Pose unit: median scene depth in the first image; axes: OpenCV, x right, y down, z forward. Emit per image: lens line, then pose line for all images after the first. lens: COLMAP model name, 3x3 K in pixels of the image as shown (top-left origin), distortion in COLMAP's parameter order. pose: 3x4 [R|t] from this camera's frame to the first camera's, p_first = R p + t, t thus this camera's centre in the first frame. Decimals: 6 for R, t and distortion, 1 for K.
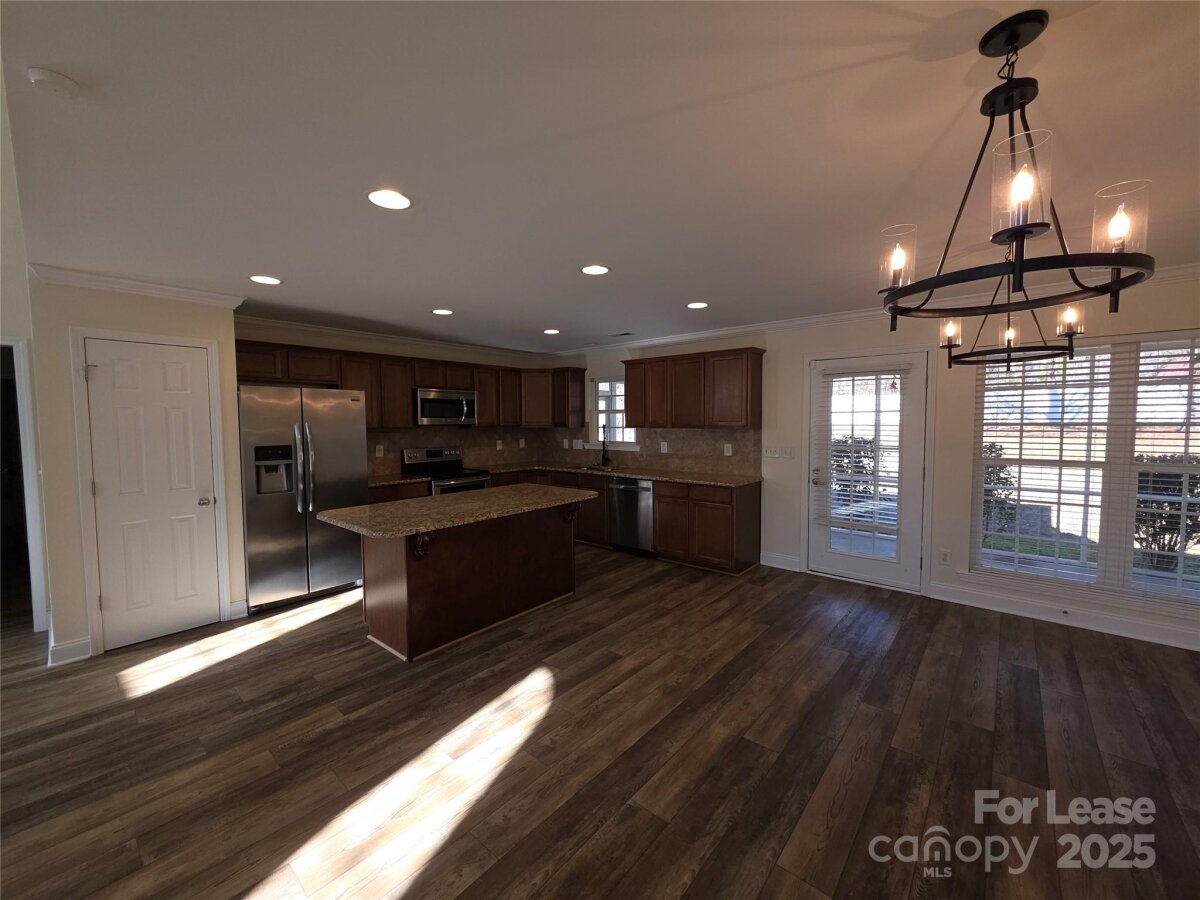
lens RADIAL K [[477.4, 0, 597.2], [0, 477.4, 446.1], [0, 0, 1]] dist [0.005752, -0.002354]
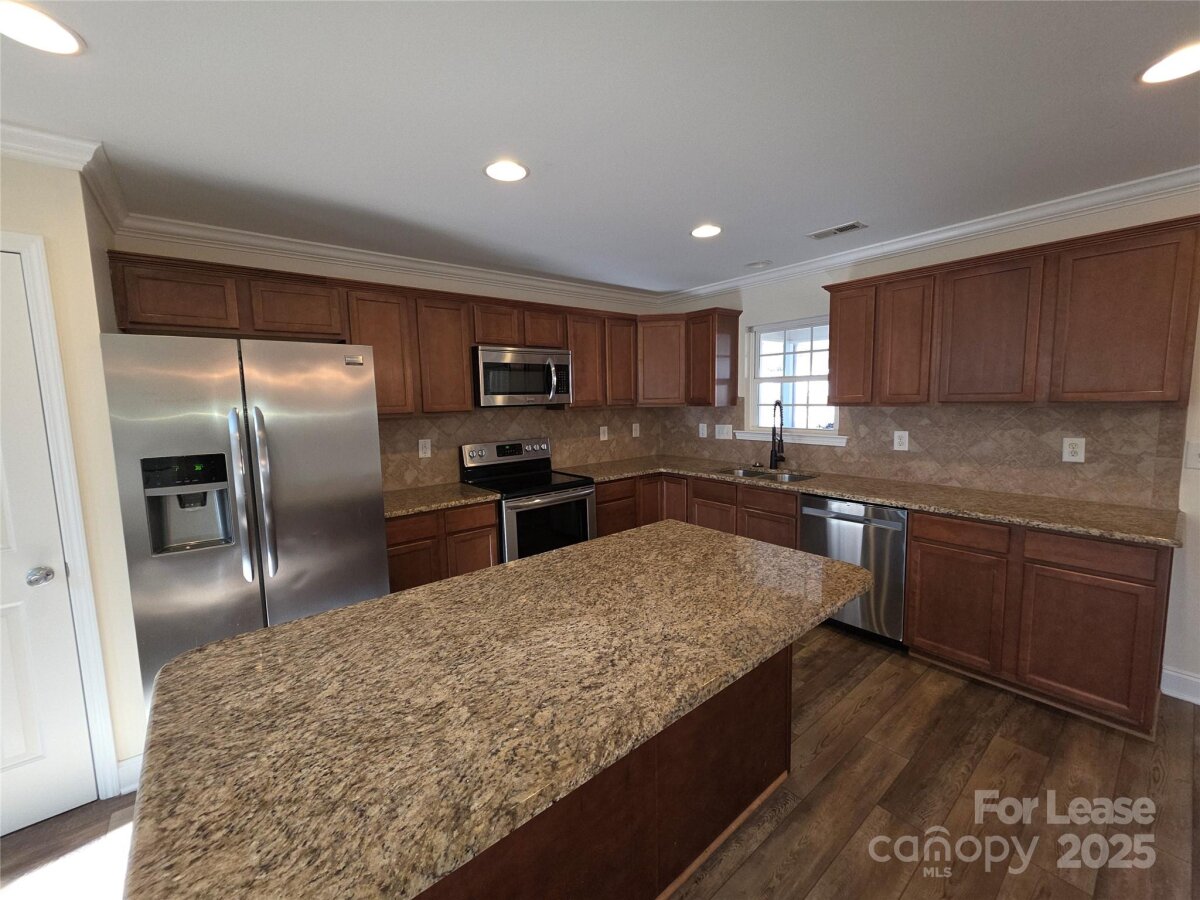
lens RADIAL K [[477.4, 0, 597.2], [0, 477.4, 446.1], [0, 0, 1]] dist [0.005752, -0.002354]
pose [[0.983794, 0.002701, -0.179282, -0.119350], [0.006844, 0.998592, 0.052597, -0.025181], [0.179172, -0.052972, 0.982391, 0.429440]]
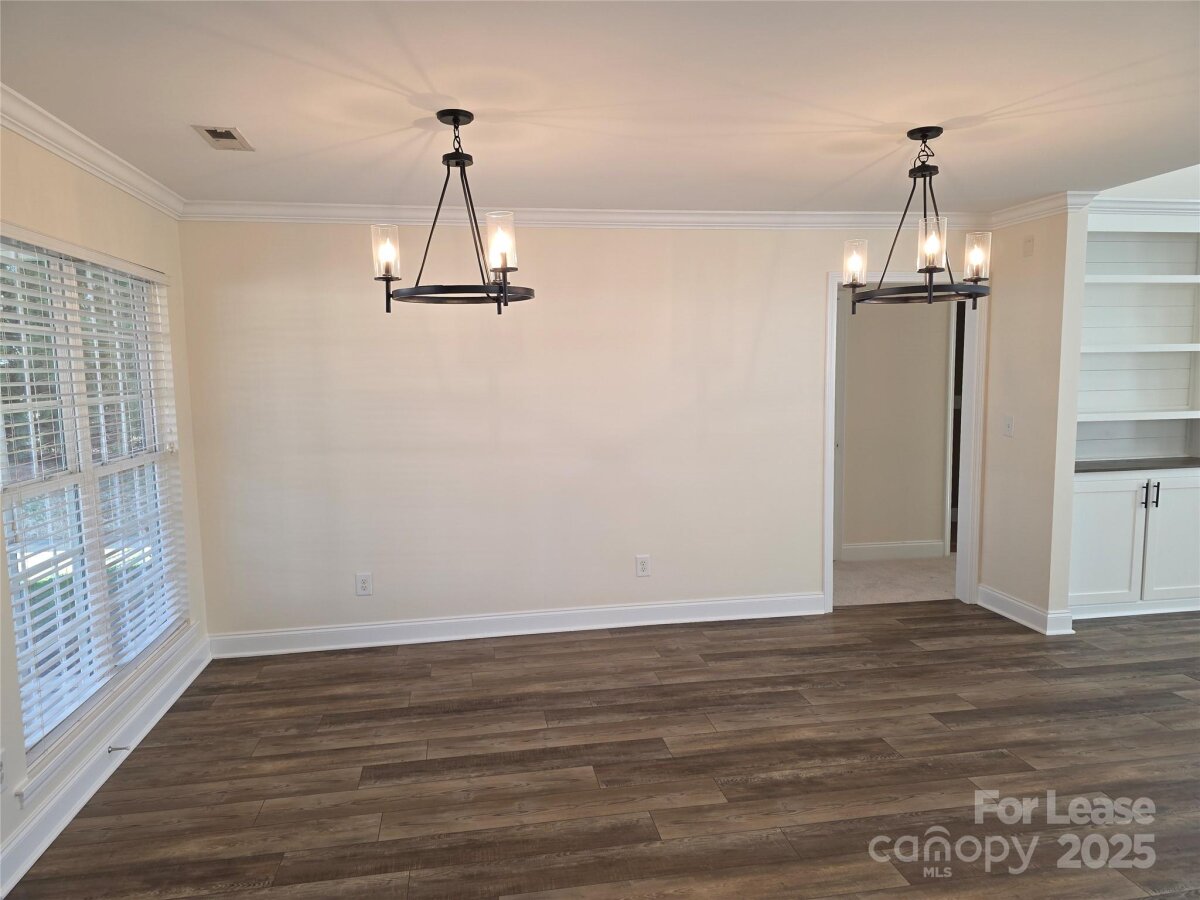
lens RADIAL K [[800.8, 0, 600.0], [0, 800.8, 450.0], [0, 0, 1]] dist [0.050165, -0.044667]
pose [[-0.766343, -0.042821, 0.641003, -0.017868], [0.058398, 0.989002, 0.135886, -0.054892], [-0.639772, 0.141569, -0.755414, 0.873970]]
